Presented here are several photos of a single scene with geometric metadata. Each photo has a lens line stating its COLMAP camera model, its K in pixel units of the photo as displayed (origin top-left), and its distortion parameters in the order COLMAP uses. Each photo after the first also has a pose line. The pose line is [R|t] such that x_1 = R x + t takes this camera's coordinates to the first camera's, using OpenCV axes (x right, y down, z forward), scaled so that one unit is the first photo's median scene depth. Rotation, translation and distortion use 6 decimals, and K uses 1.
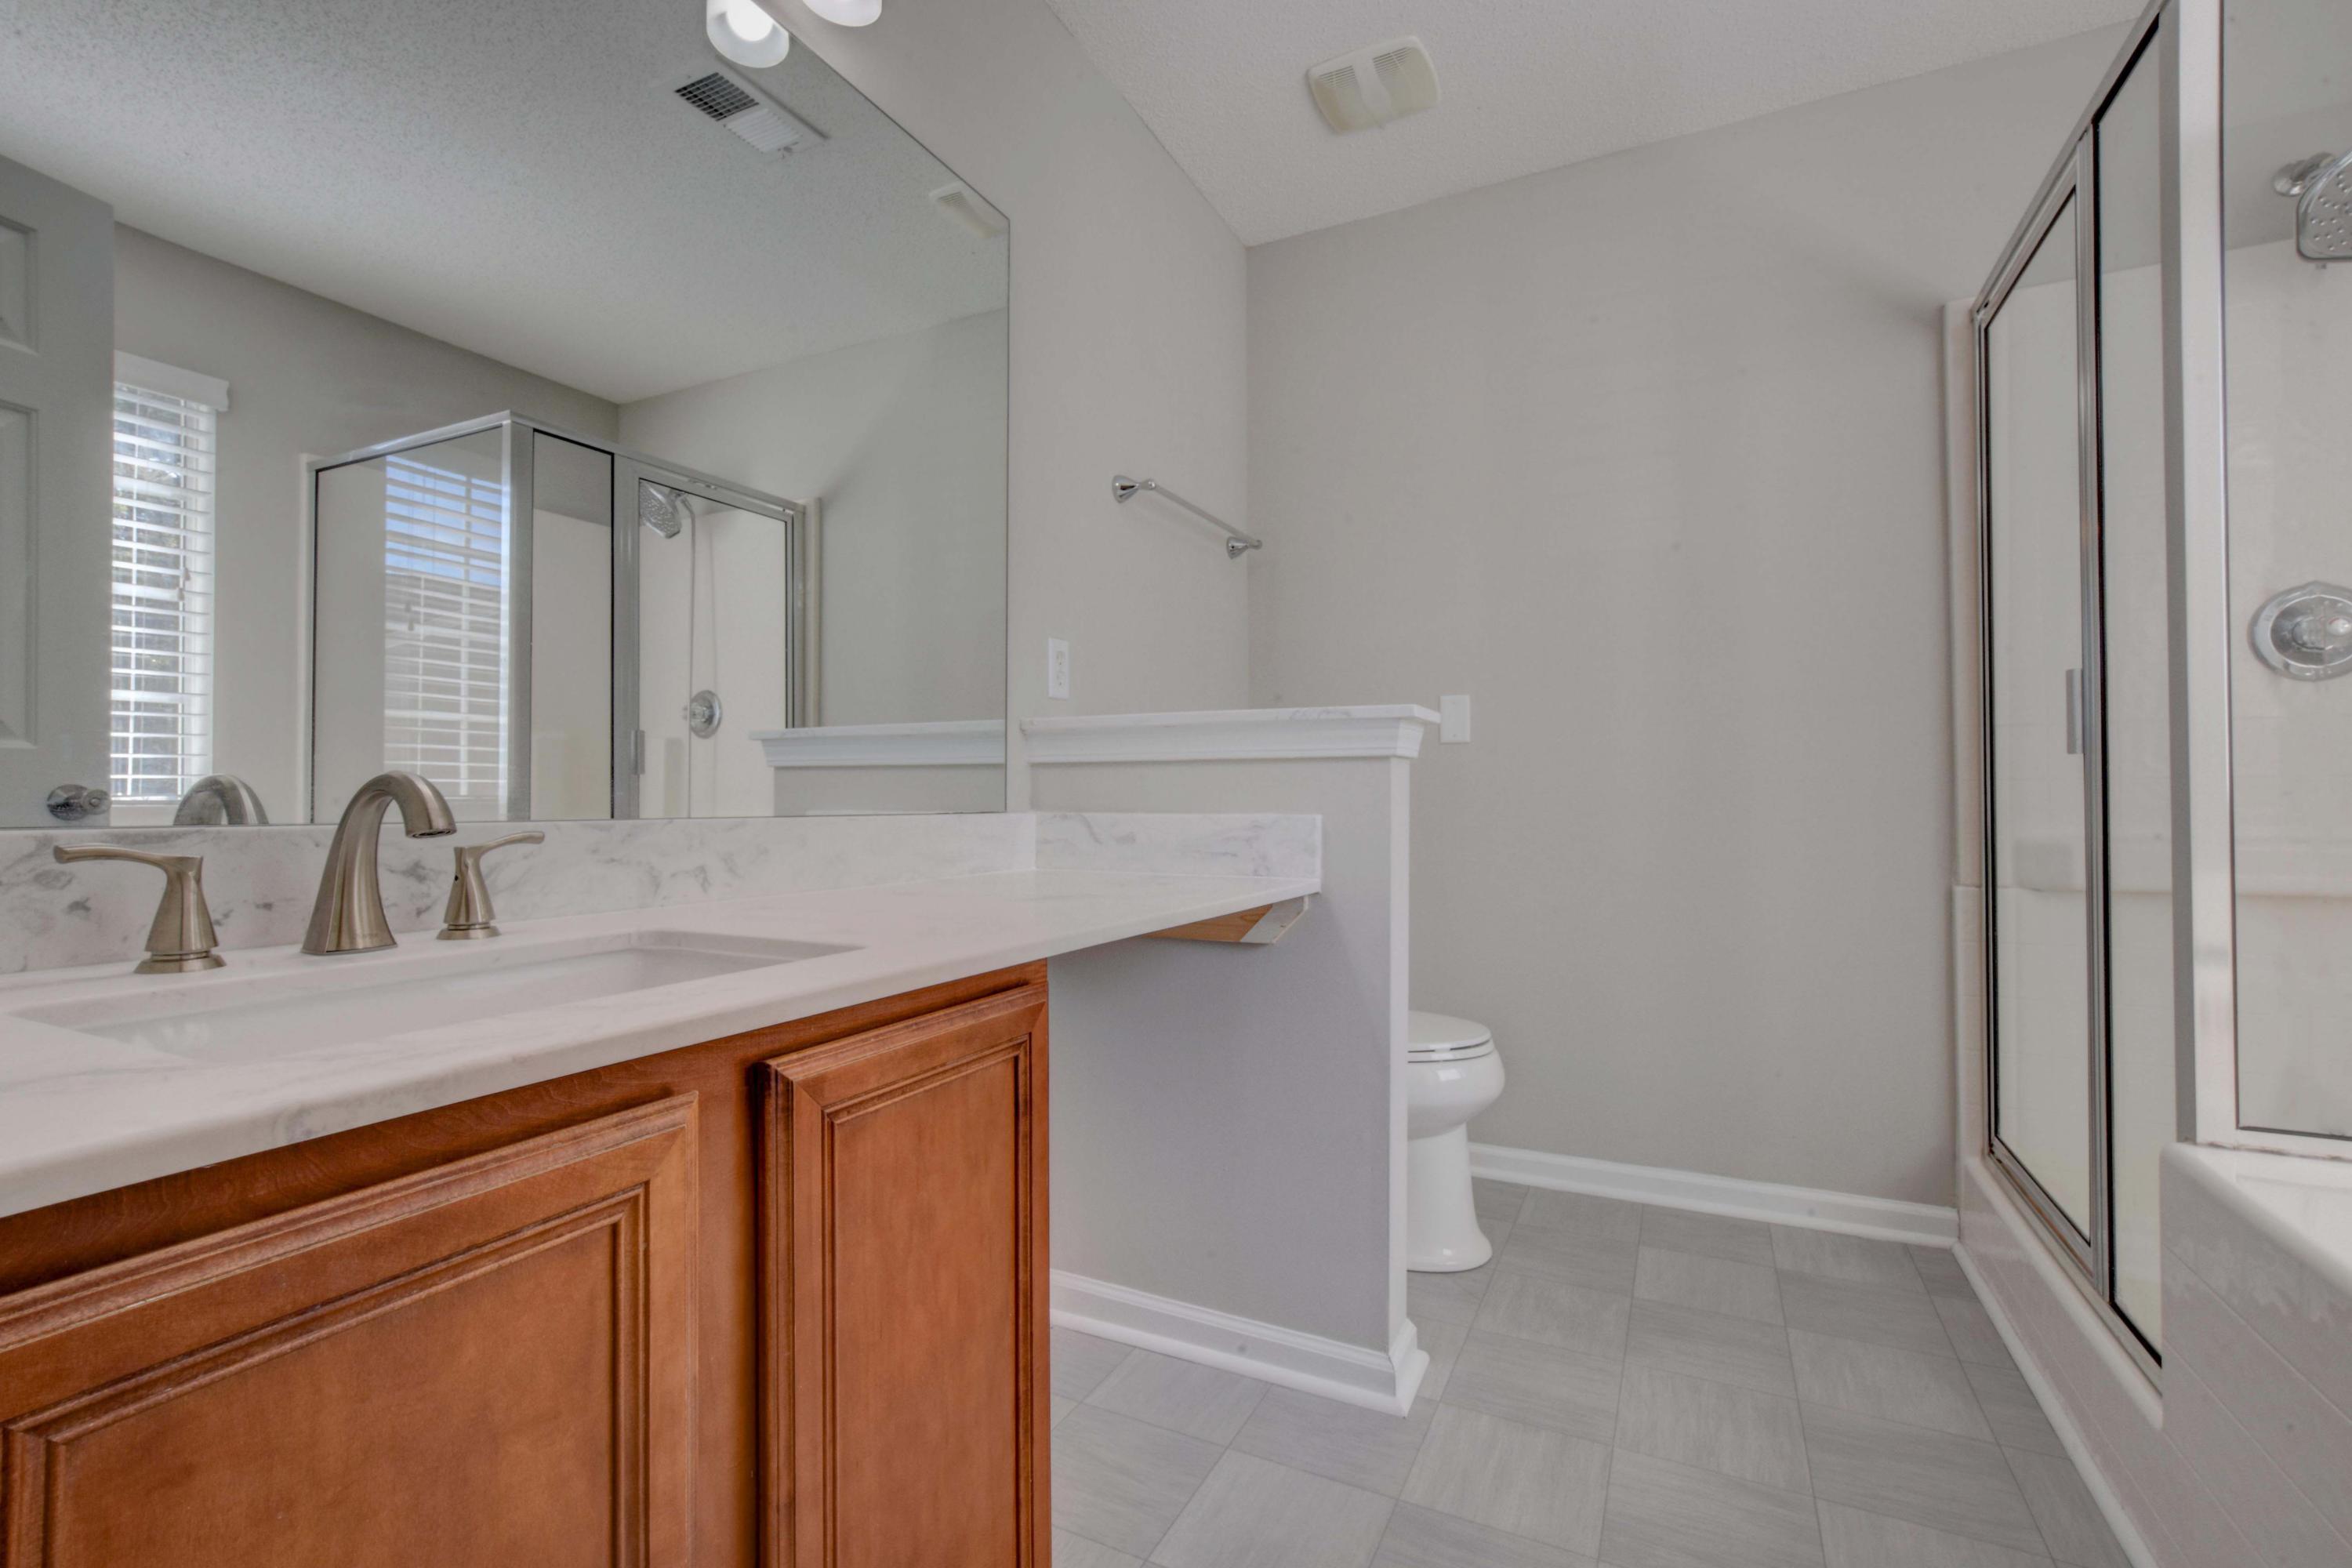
lens RADIAL K [[1037.4, 0, 1170.8], [0, 1037.4, 784.6], [0, 0, 1]] dist [-0.024070, 0.001308]
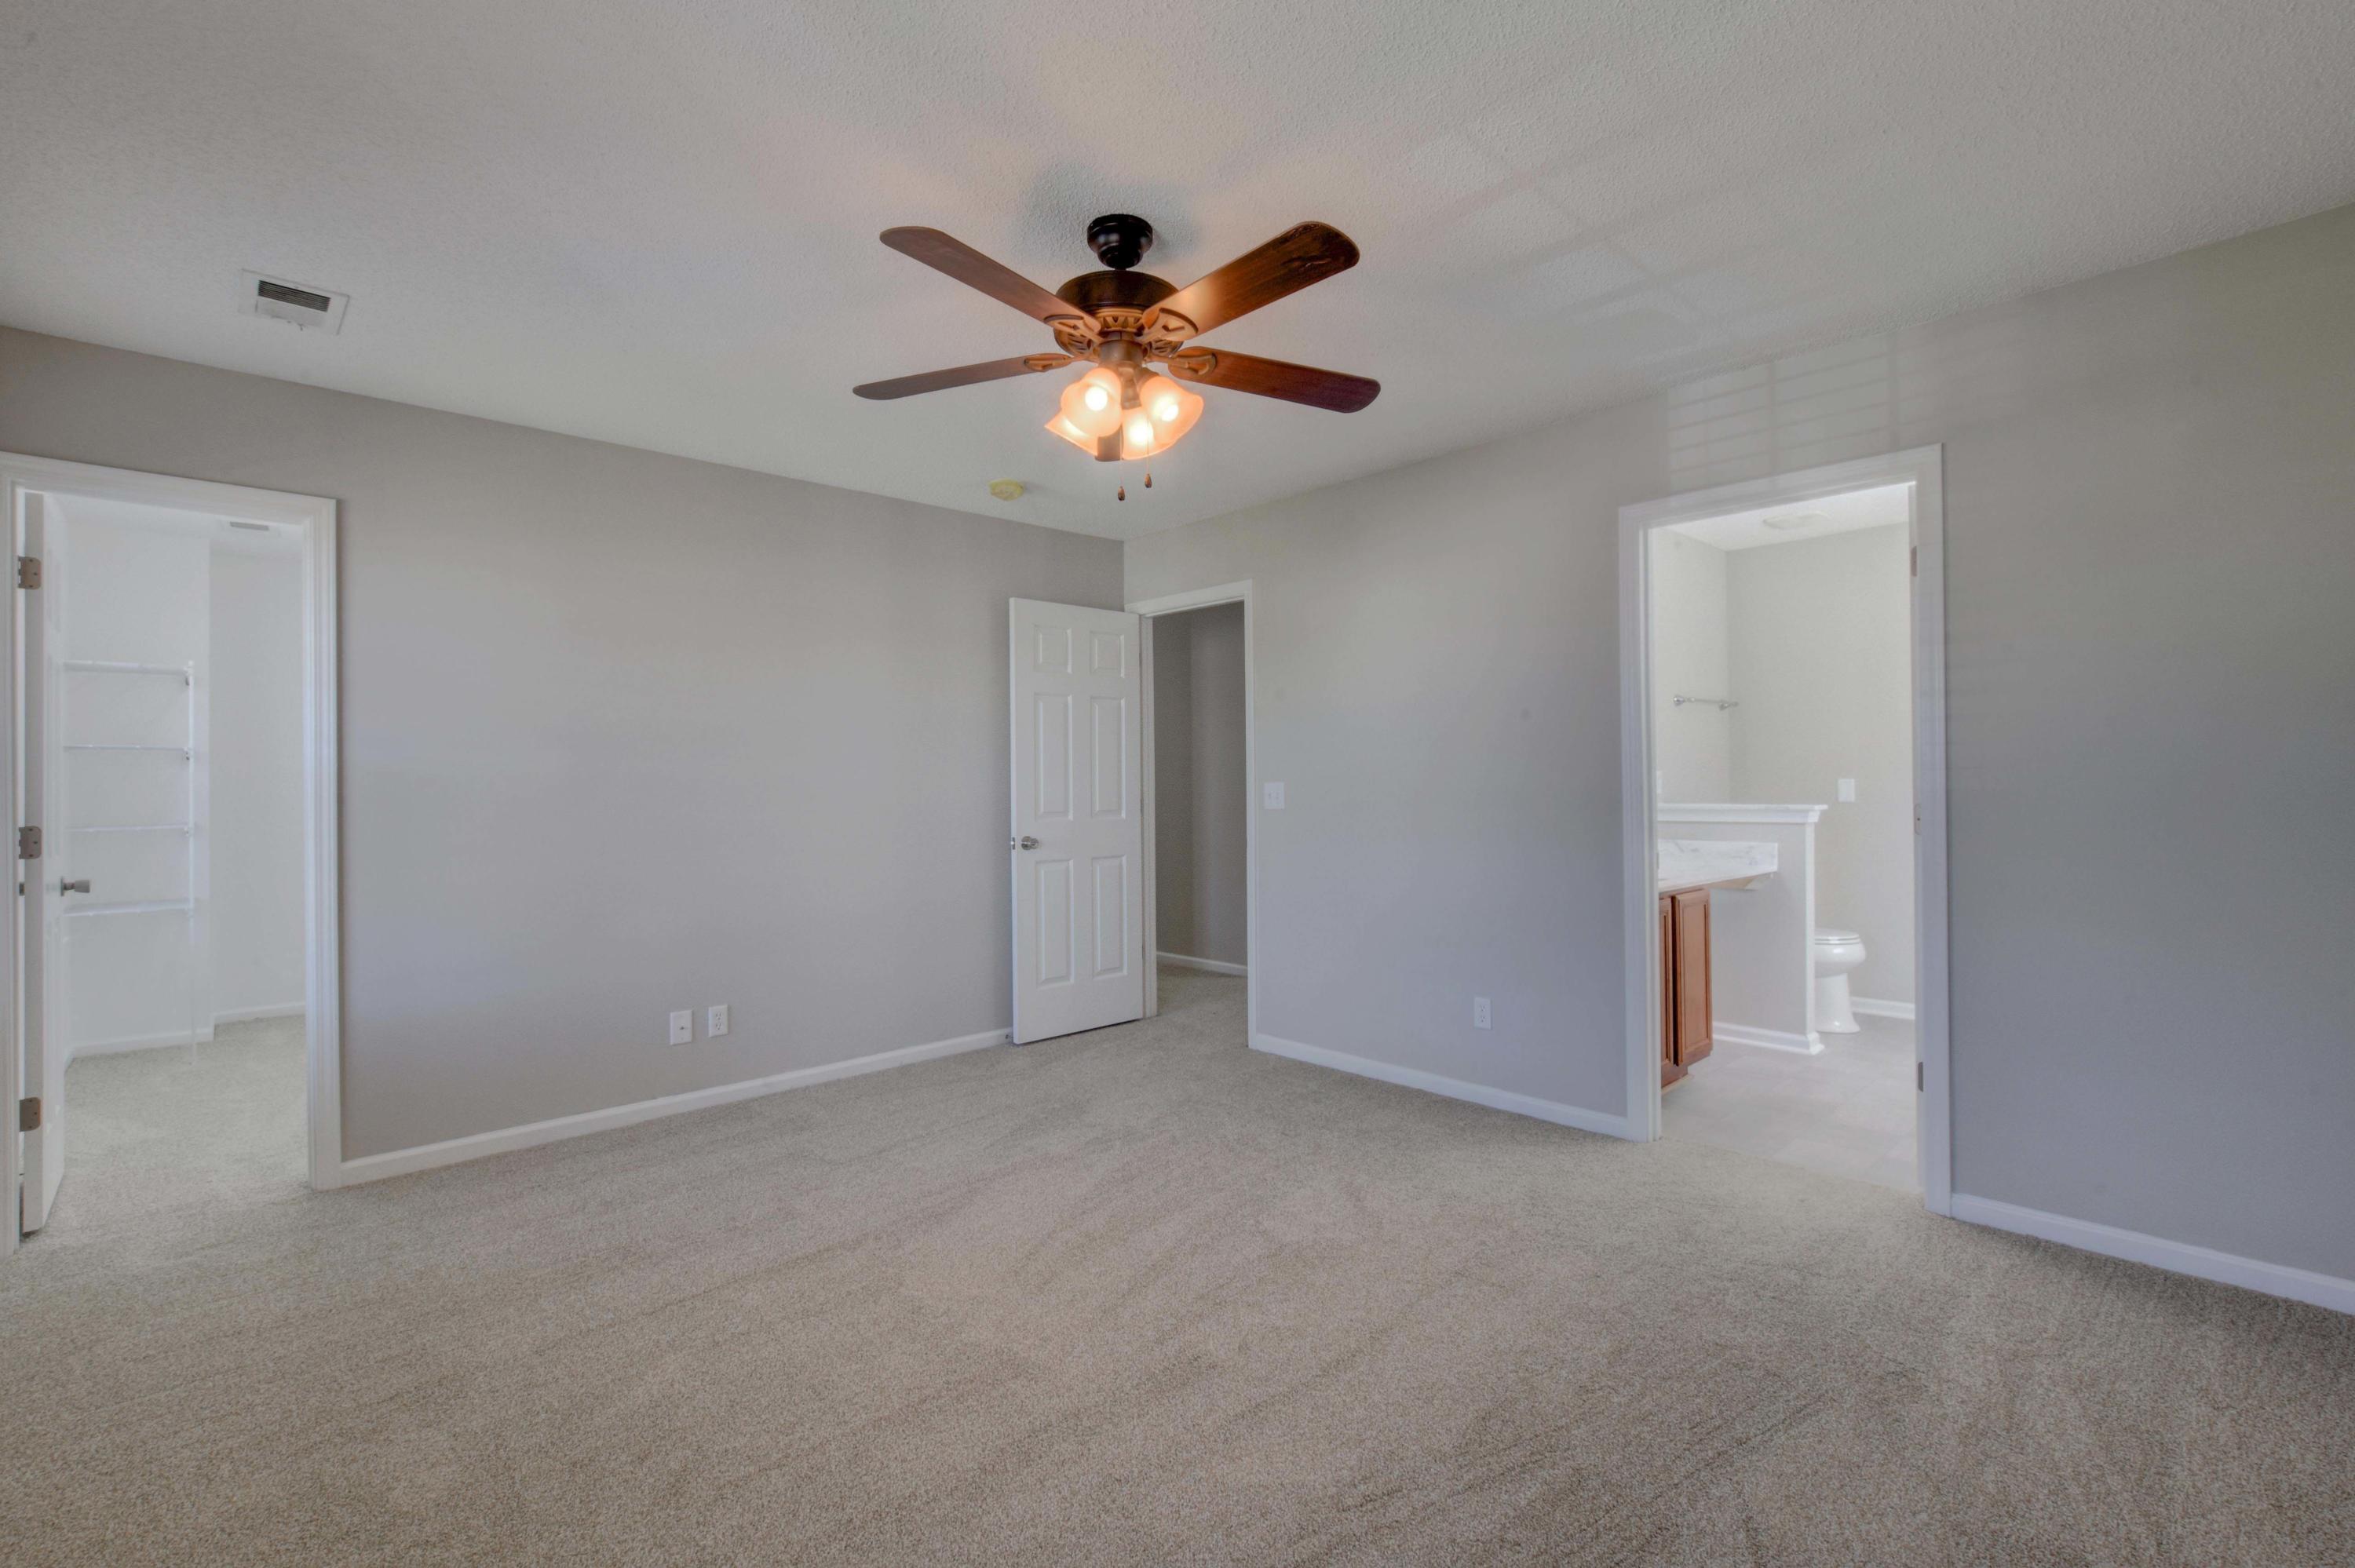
lens RADIAL K [[1038.5, 0, 1166.3], [0, 1038.5, 777.0], [0, 0, 1]] dist [-0.024070, 0.001308]
pose [[0.933748, -0.012269, -0.357721, -0.358825], [0.014405, 0.999891, 0.003307, -0.164549], [0.357642, -0.008241, 0.933823, -1.962651]]
